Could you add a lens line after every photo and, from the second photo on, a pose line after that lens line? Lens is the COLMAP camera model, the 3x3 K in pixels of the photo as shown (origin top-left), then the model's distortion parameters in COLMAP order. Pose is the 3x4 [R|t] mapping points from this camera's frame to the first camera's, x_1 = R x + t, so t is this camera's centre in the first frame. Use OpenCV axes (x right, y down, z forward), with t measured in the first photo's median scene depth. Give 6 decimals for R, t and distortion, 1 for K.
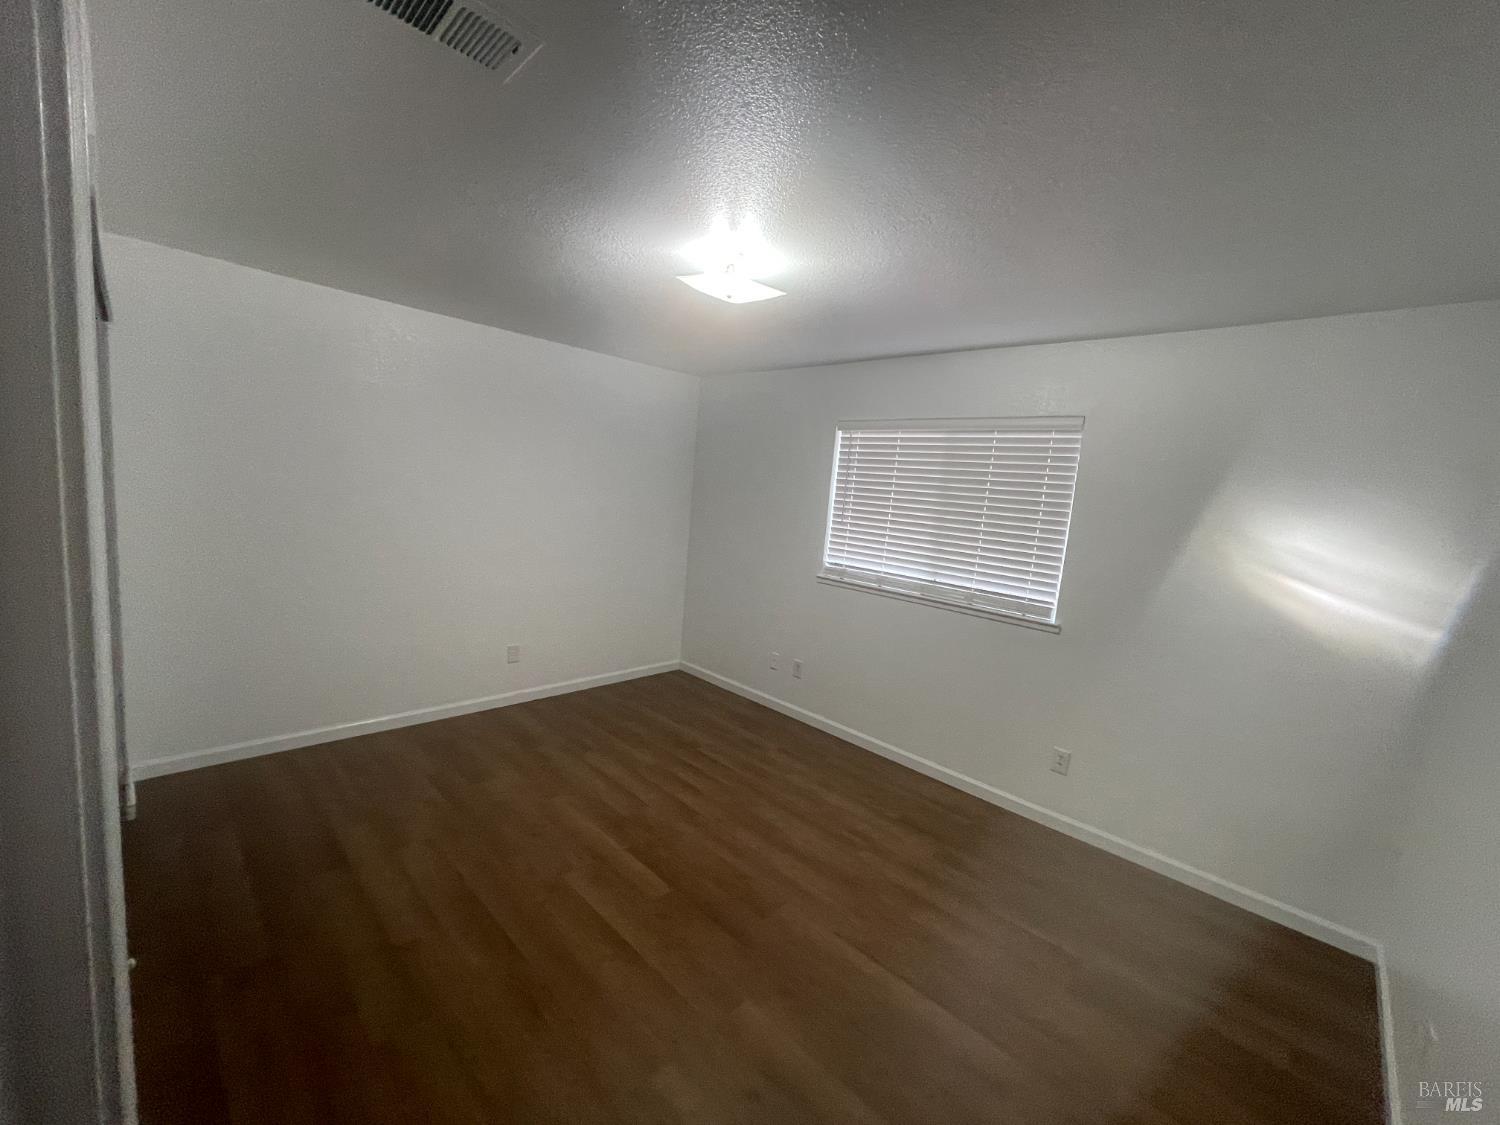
lens RADIAL K [[604.0, 0, 750.0], [0, 604.0, 562.5], [0, 0, 1]] dist [0.000842, 0.000150]
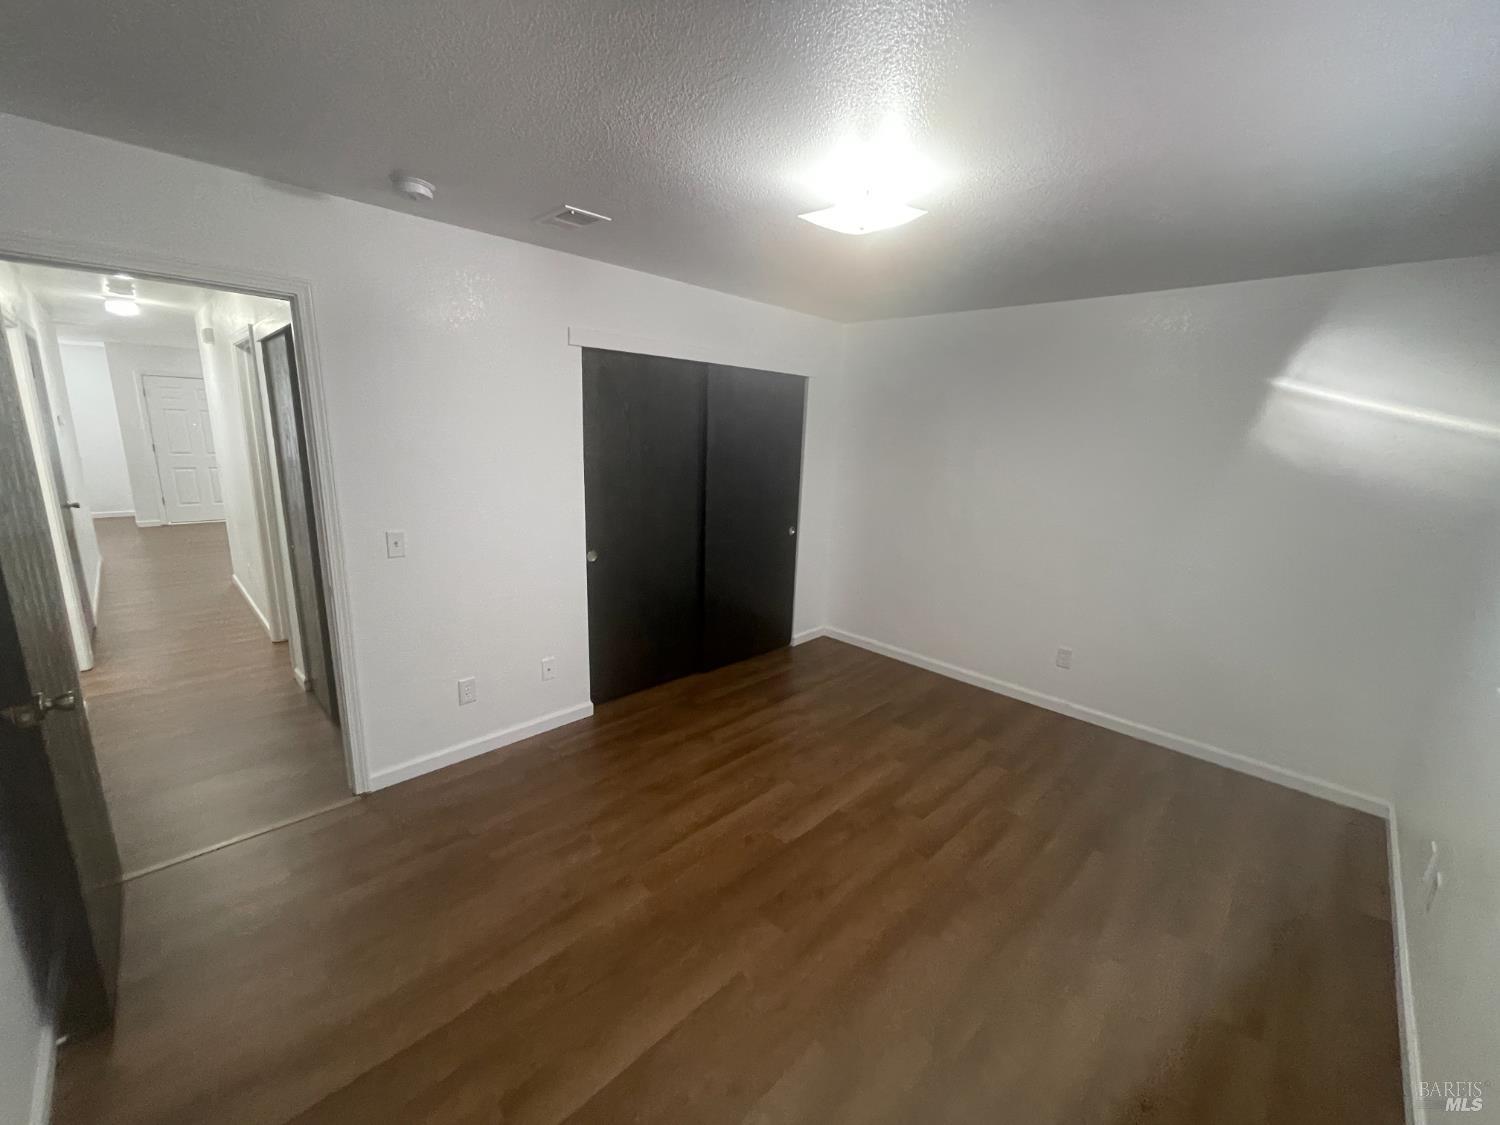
lens RADIAL K [[603.2, 0, 750.0], [0, 603.2, 562.5], [0, 0, 1]] dist [-0.000533, 0.000069]
pose [[0.000517, 0.136451, -0.990647, 0.877511], [-0.165988, 0.976916, 0.134473, -0.058406], [0.986128, 0.164366, 0.023154, 0.885573]]
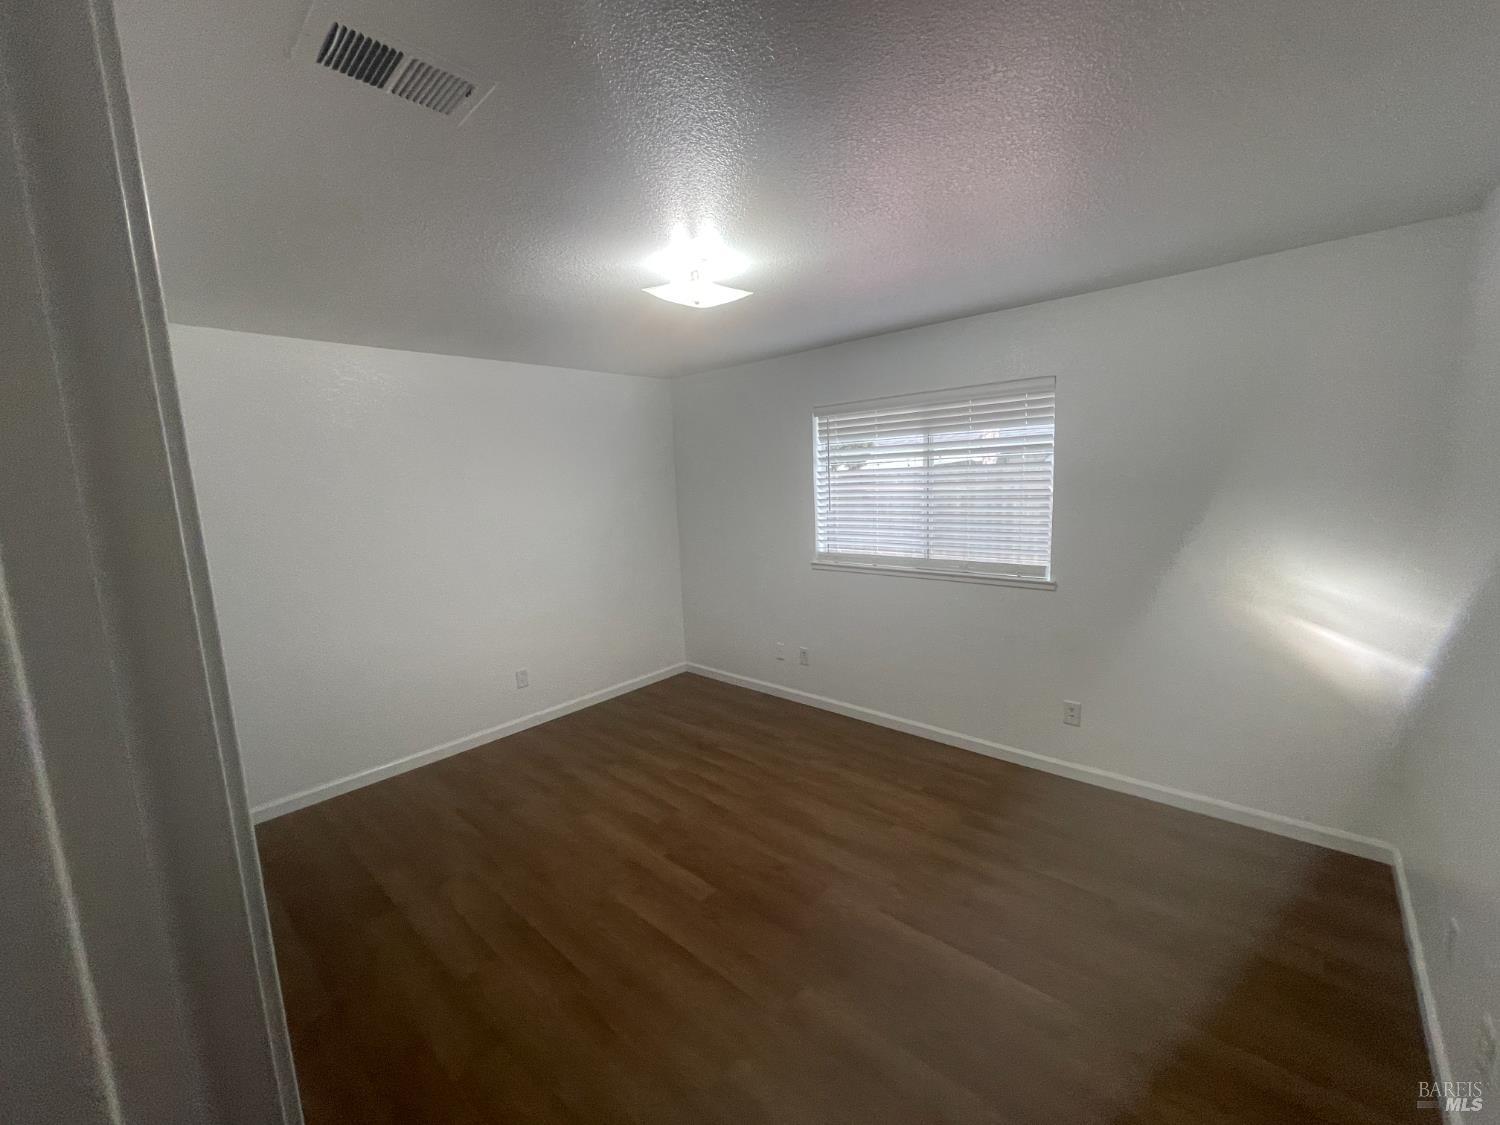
lens RADIAL K [[603.2, 0, 750.0], [0, 603.2, 562.5], [0, 0, 1]] dist [-0.000533, 0.000069]
pose [[0.991572, -0.127925, 0.020499, -0.022639], [0.127594, 0.991685, 0.016736, -0.016065], [-0.022469, -0.013980, 0.999650, -0.011895]]
